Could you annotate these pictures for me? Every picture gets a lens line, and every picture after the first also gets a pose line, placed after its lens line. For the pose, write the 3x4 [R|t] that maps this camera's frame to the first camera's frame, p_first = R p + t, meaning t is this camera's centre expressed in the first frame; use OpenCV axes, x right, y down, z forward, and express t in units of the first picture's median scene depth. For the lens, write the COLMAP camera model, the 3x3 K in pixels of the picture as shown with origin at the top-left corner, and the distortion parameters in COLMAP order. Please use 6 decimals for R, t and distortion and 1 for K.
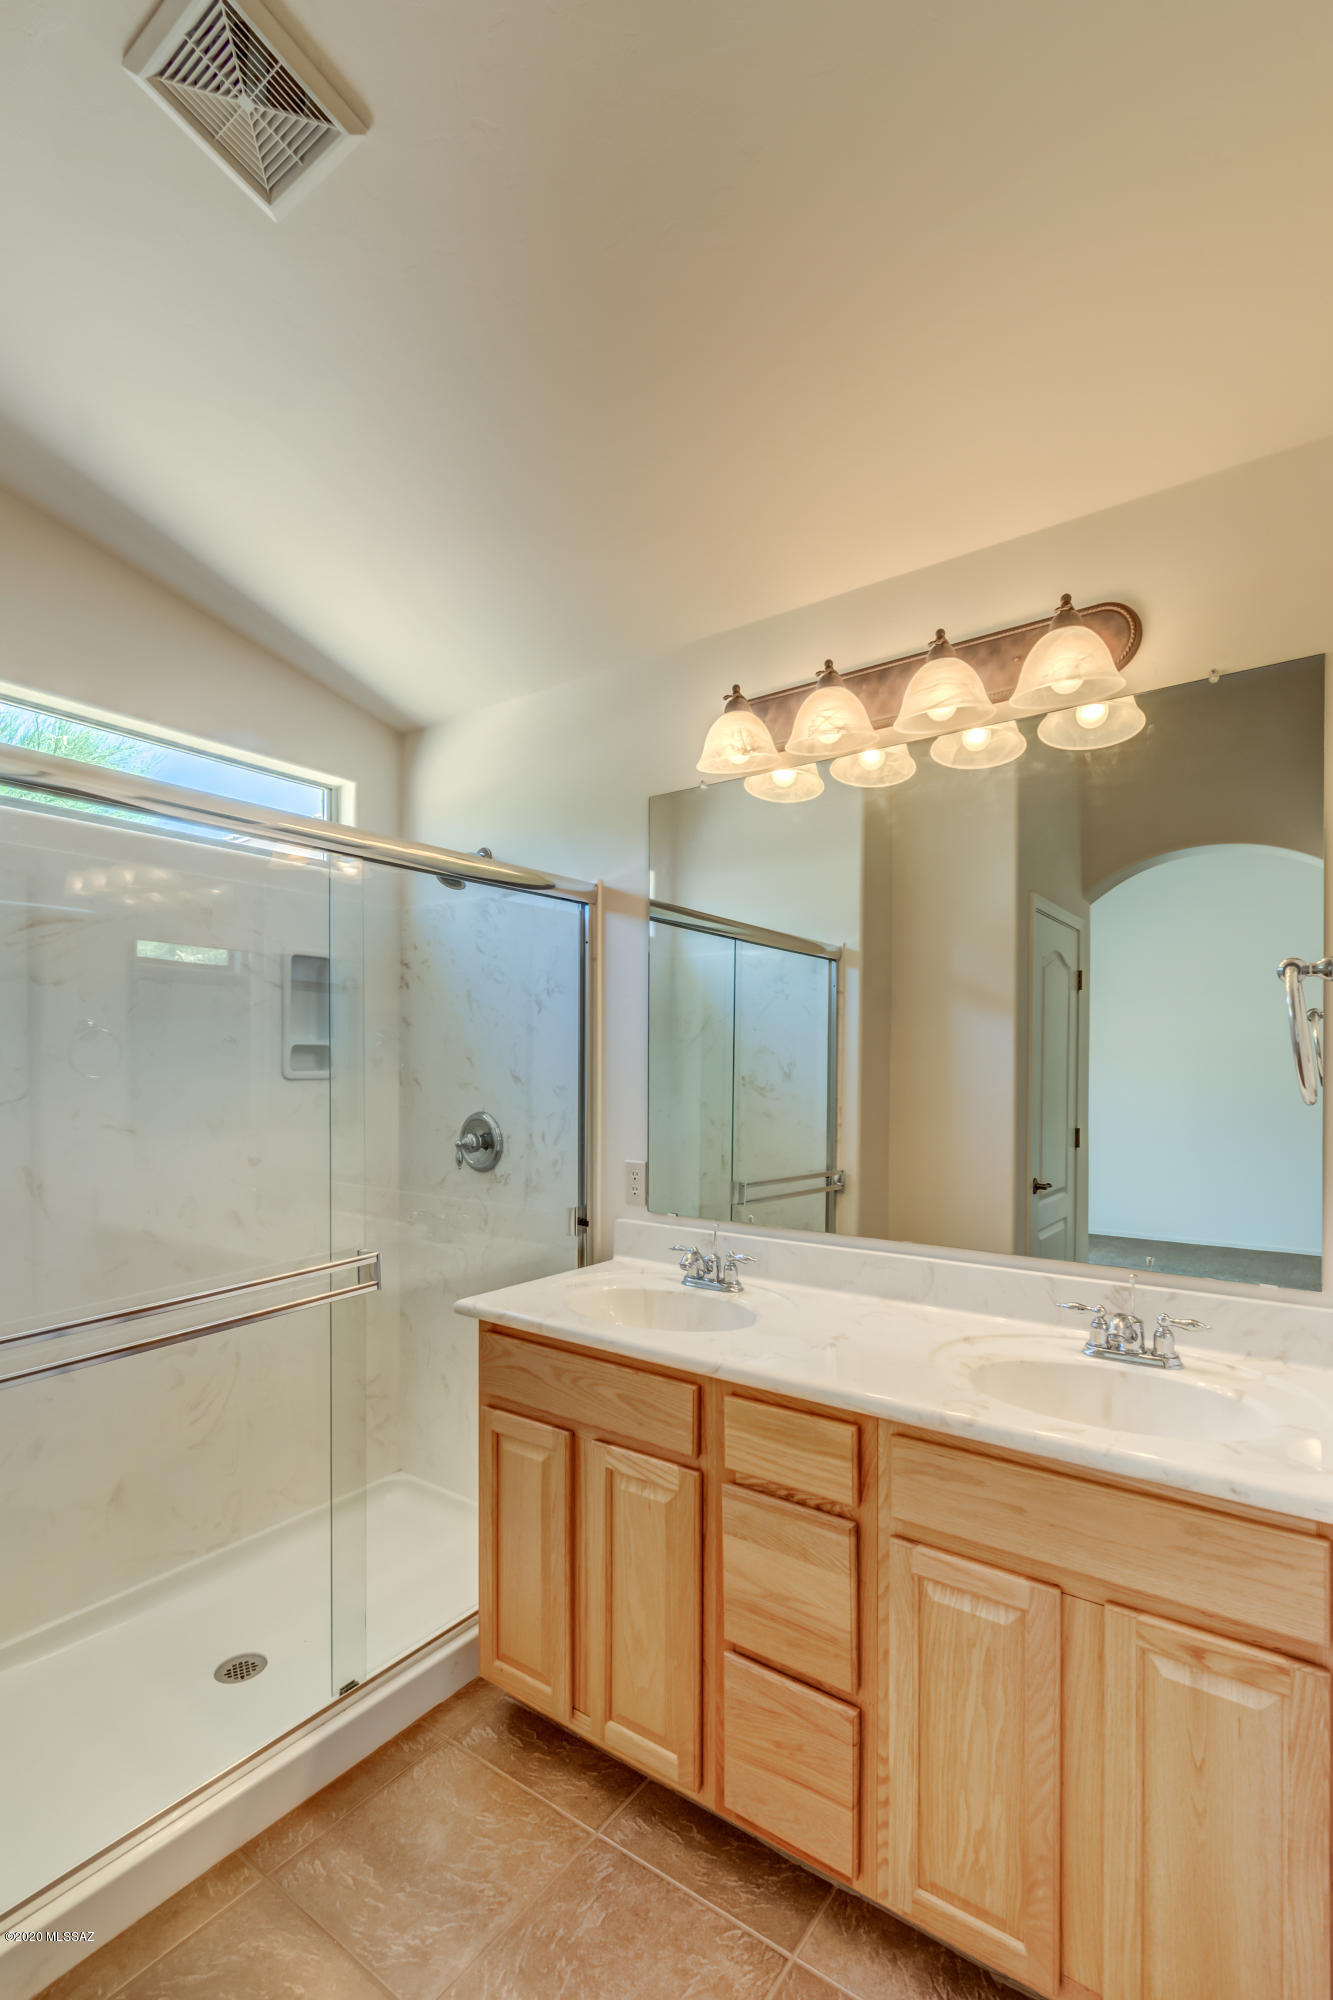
lens RADIAL K [[882.1, 0, 693.8], [0, 882.1, 1066.6], [0, 0, 1]] dist [0.004209, -0.001869]
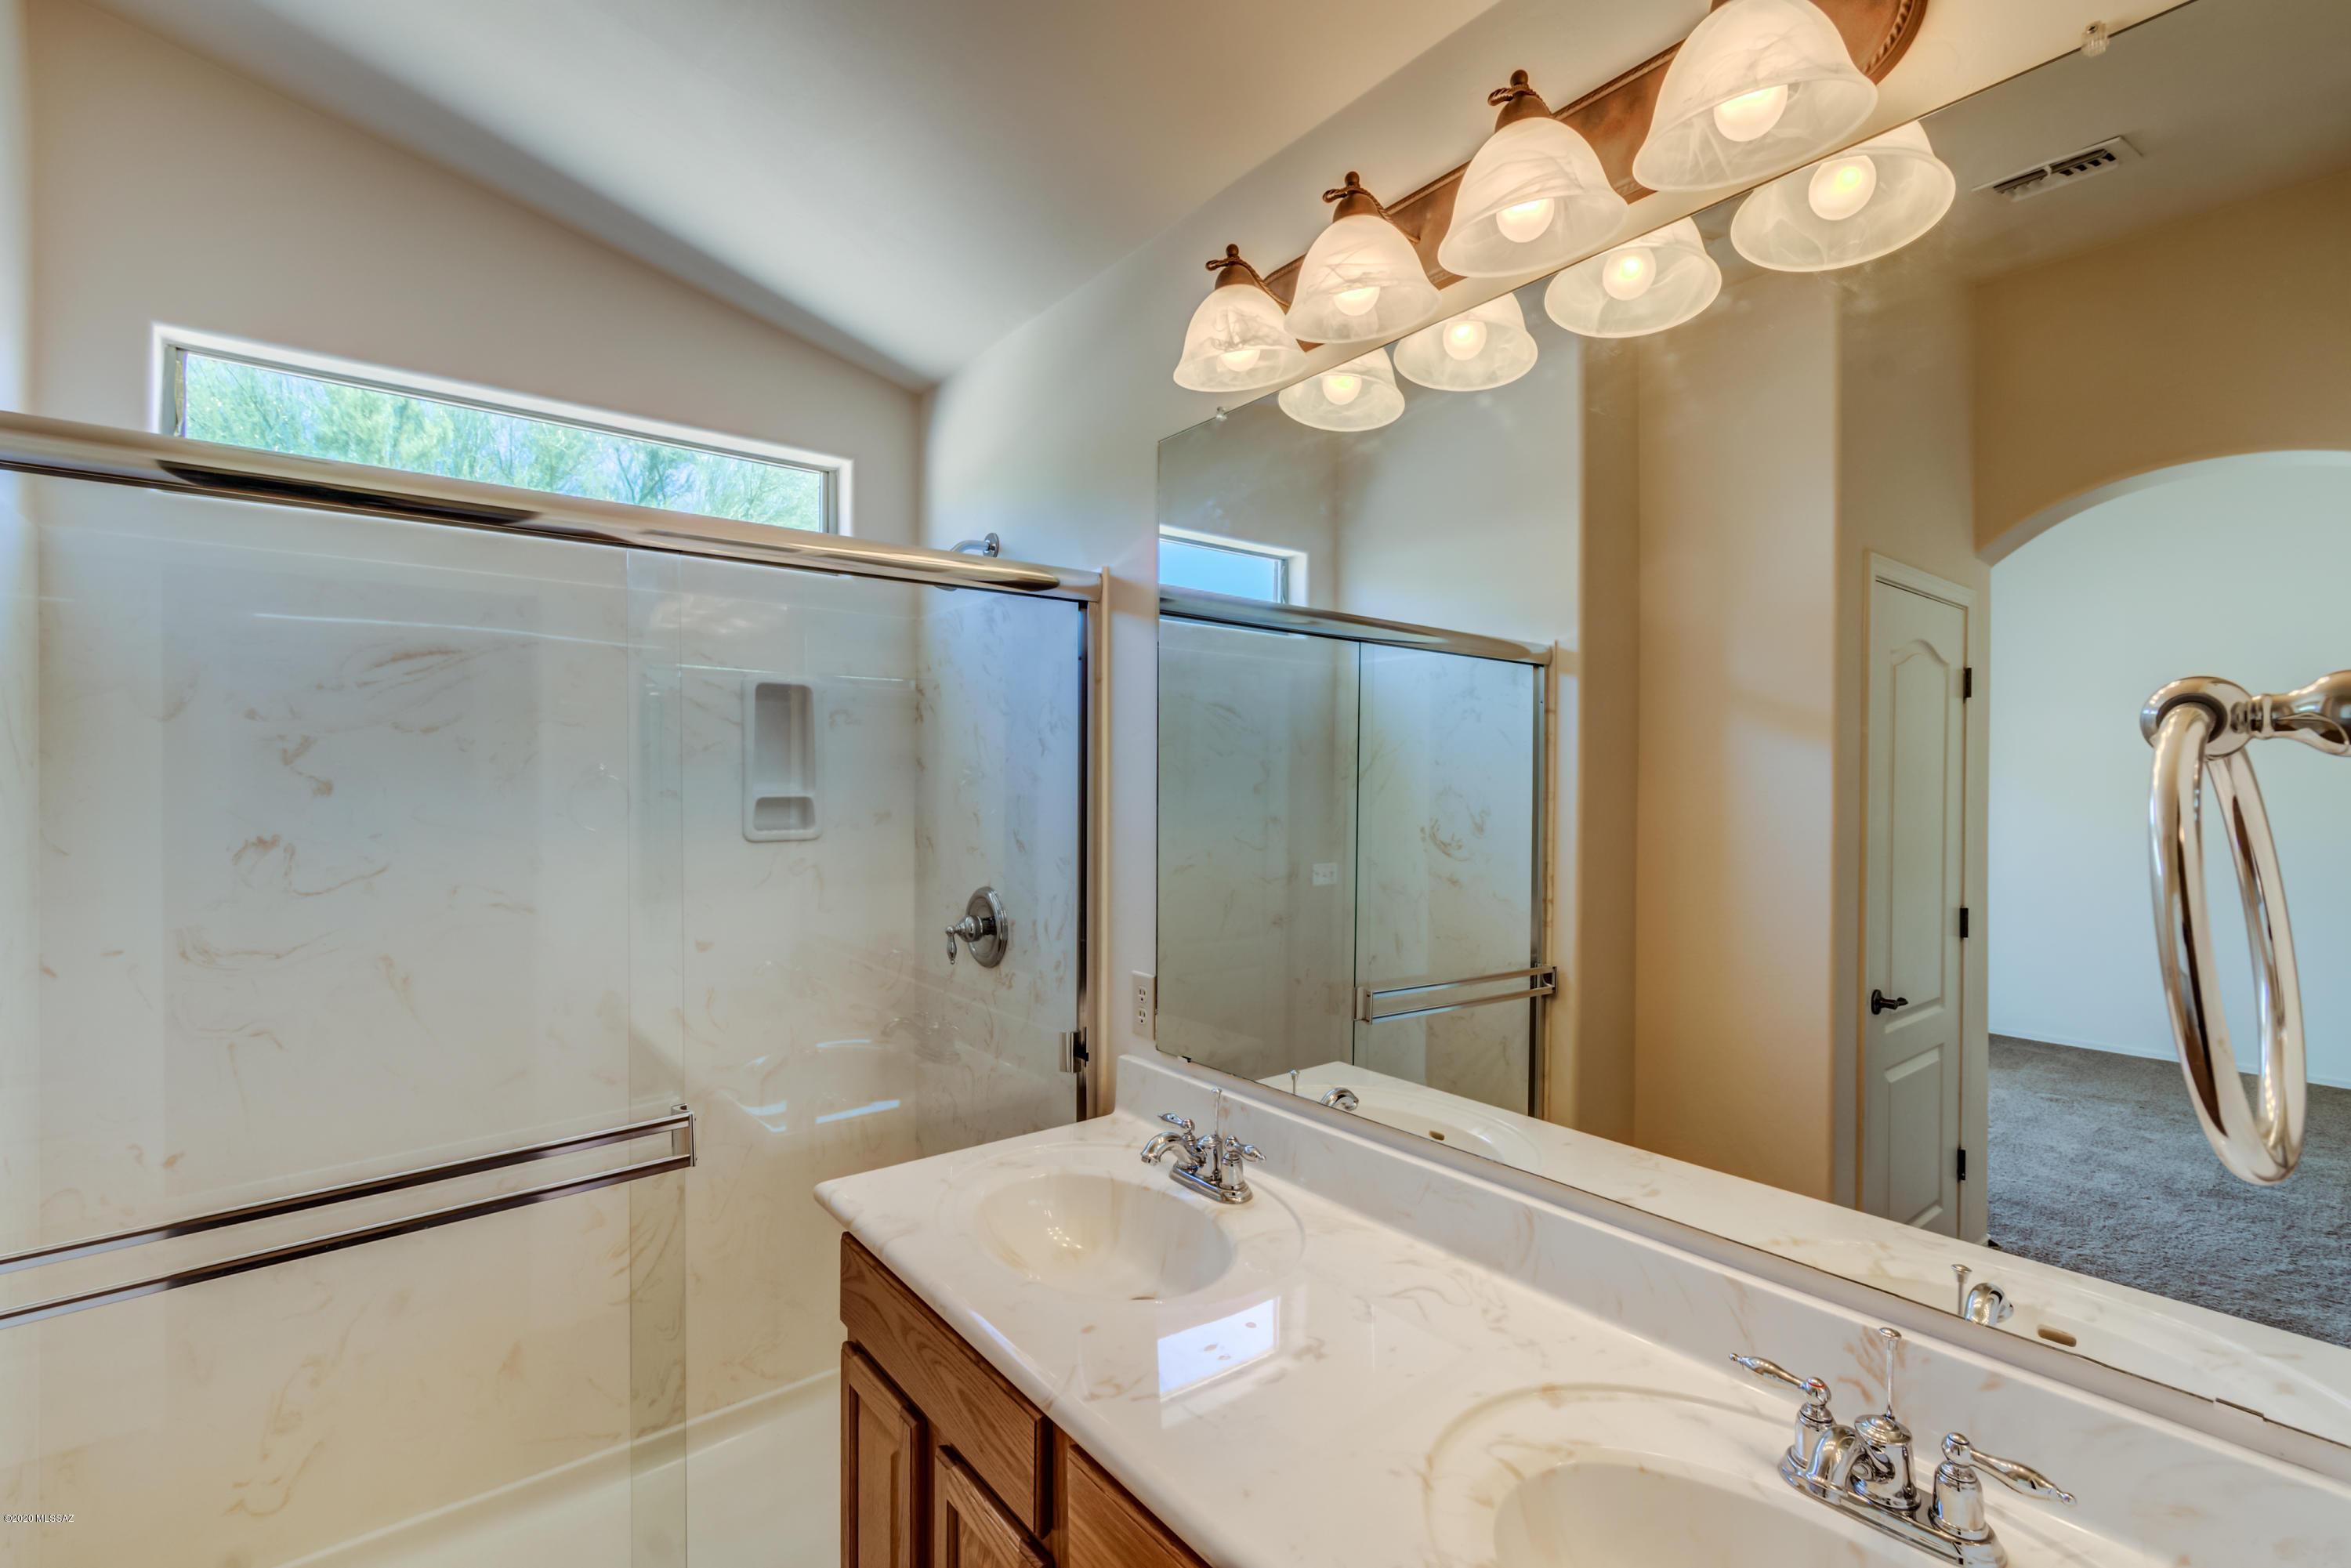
lens RADIAL K [[1036.9, 0, 1182.5], [0, 1036.9, 791.0], [0, 0, 1]] dist [0.004209, -0.001869]
pose [[0.964449, 0.001212, -0.264265, 0.163803], [-0.001808, 0.999996, -0.002012, -0.030818], [0.264261, 0.002419, 0.964448, 0.212760]]
